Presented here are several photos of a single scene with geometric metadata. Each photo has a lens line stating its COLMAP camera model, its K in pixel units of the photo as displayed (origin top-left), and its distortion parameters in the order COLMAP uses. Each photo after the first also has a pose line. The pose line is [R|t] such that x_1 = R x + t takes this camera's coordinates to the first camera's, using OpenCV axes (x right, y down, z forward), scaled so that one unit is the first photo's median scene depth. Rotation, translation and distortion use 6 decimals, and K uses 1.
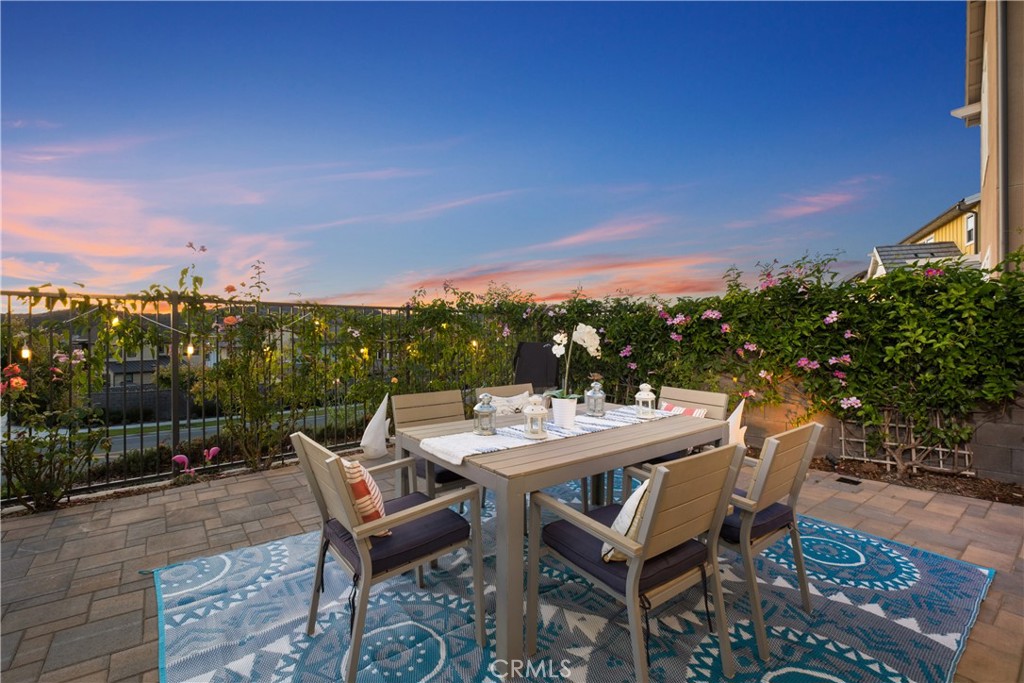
lens RADIAL K [[459.0, 0, 507.2], [0, 459.0, 335.0], [0, 0, 1]] dist [-0.001275, 0.000193]
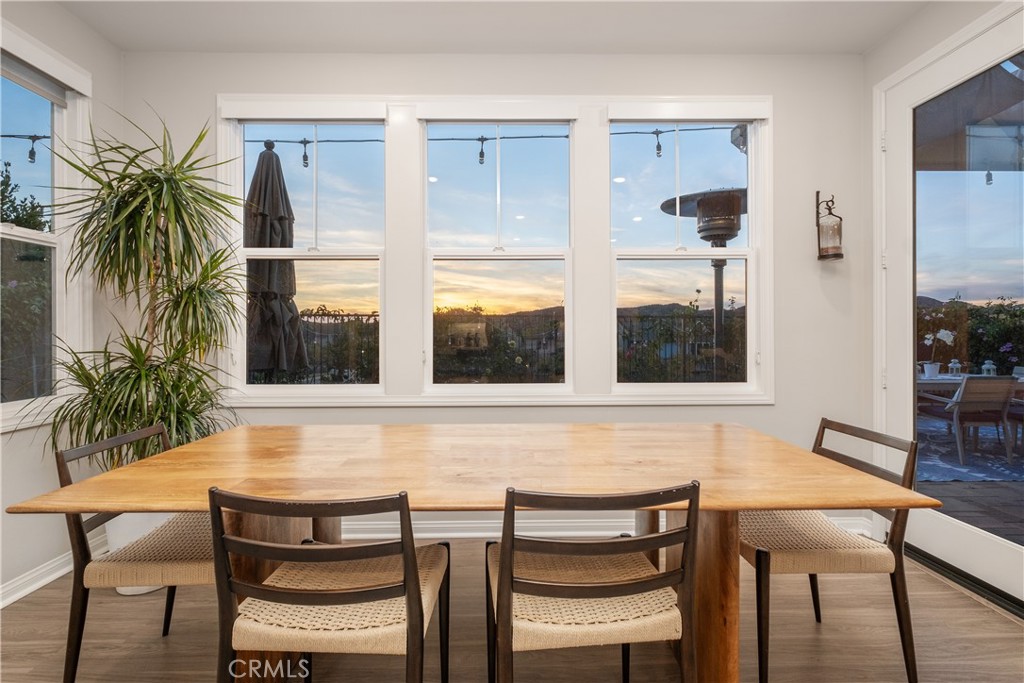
lens RADIAL K [[459.0, 0, 518.6], [0, 459.0, 332.7], [0, 0, 1]] dist [-0.001275, 0.000193]
pose [[0.800364, 0.001321, -0.599512, -0.130875], [-0.001520, 0.999999, 0.000175, -0.007761], [0.599512, 0.000771, 0.800365, -1.810042]]
